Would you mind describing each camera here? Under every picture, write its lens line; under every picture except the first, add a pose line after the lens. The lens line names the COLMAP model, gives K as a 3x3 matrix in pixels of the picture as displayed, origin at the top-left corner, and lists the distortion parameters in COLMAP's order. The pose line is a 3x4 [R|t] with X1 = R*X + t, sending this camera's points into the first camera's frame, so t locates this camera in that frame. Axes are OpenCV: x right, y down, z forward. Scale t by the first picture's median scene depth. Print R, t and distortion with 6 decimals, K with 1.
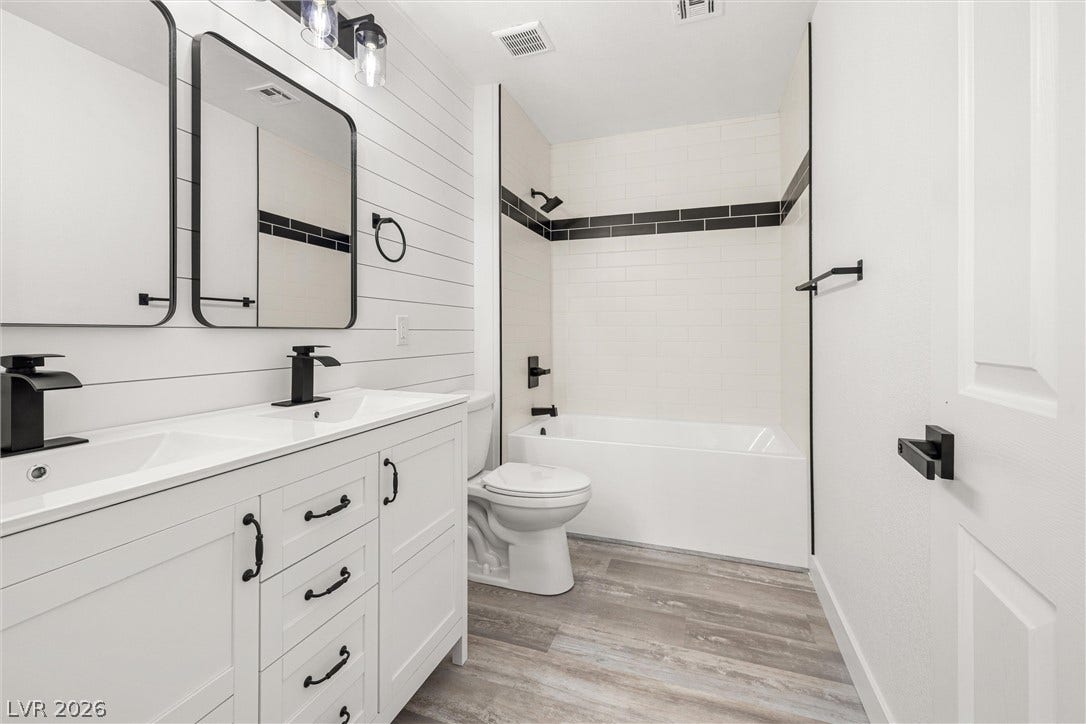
lens RADIAL K [[467.3, 0, 542.1], [0, 467.3, 341.5], [0, 0, 1]] dist [0.000983, 0.000169]
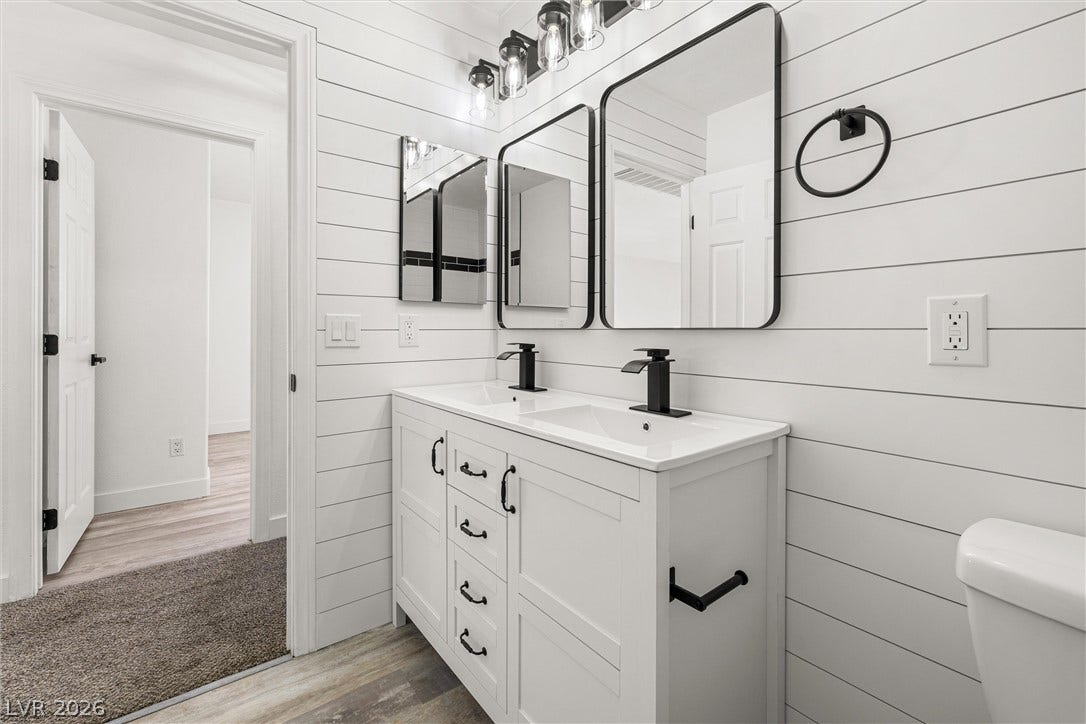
lens RADIAL K [[467.3, 0, 542.1], [0, 467.3, 341.5], [0, 0, 1]] dist [0.000983, 0.000169]
pose [[-0.541735, 0.008281, -0.840509, 0.366690], [-0.023455, 0.999413, 0.024964, -0.021881], [0.840222, 0.033238, -0.541222, 1.312834]]
